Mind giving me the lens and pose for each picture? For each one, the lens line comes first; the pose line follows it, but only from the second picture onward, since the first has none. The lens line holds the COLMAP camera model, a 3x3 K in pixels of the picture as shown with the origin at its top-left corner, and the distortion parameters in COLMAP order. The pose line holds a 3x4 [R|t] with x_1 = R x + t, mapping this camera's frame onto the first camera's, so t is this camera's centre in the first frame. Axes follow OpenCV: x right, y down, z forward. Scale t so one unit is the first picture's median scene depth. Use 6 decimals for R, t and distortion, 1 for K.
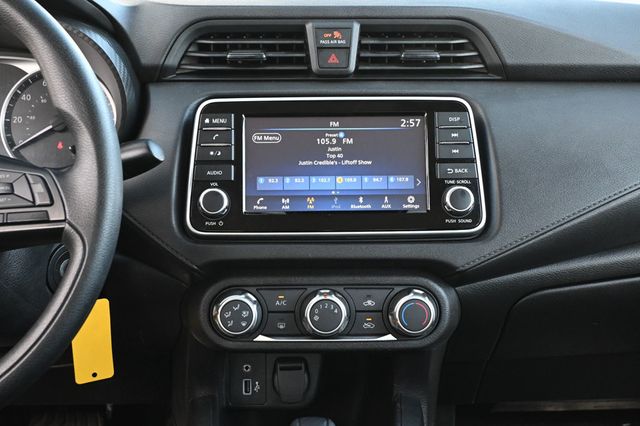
lens RADIAL K [[1128.3, 0, 320.4], [0, 1128.3, 212.2], [0, 0, 1]] dist [0.060118, 0.000000]
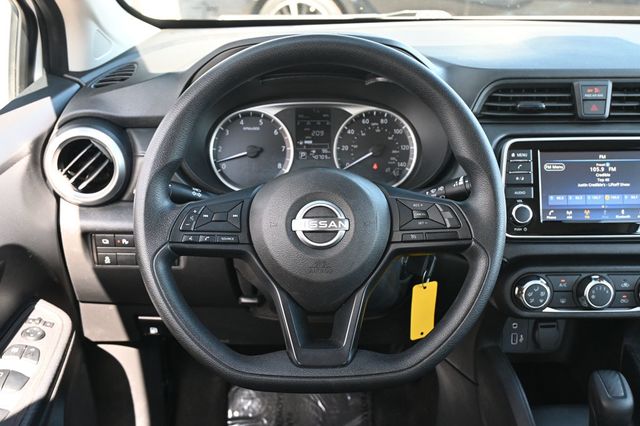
lens RADIAL K [[774.2, 0, 318.4], [0, 774.2, 213.1], [0, 0, 1]] dist [0.029925, 0.000000]
pose [[0.999987, 0.000258, 0.005027, -0.343609], [-0.000572, 0.998037, 0.062622, -0.069019], [-0.005001, -0.062625, 0.998025, 0.043986]]
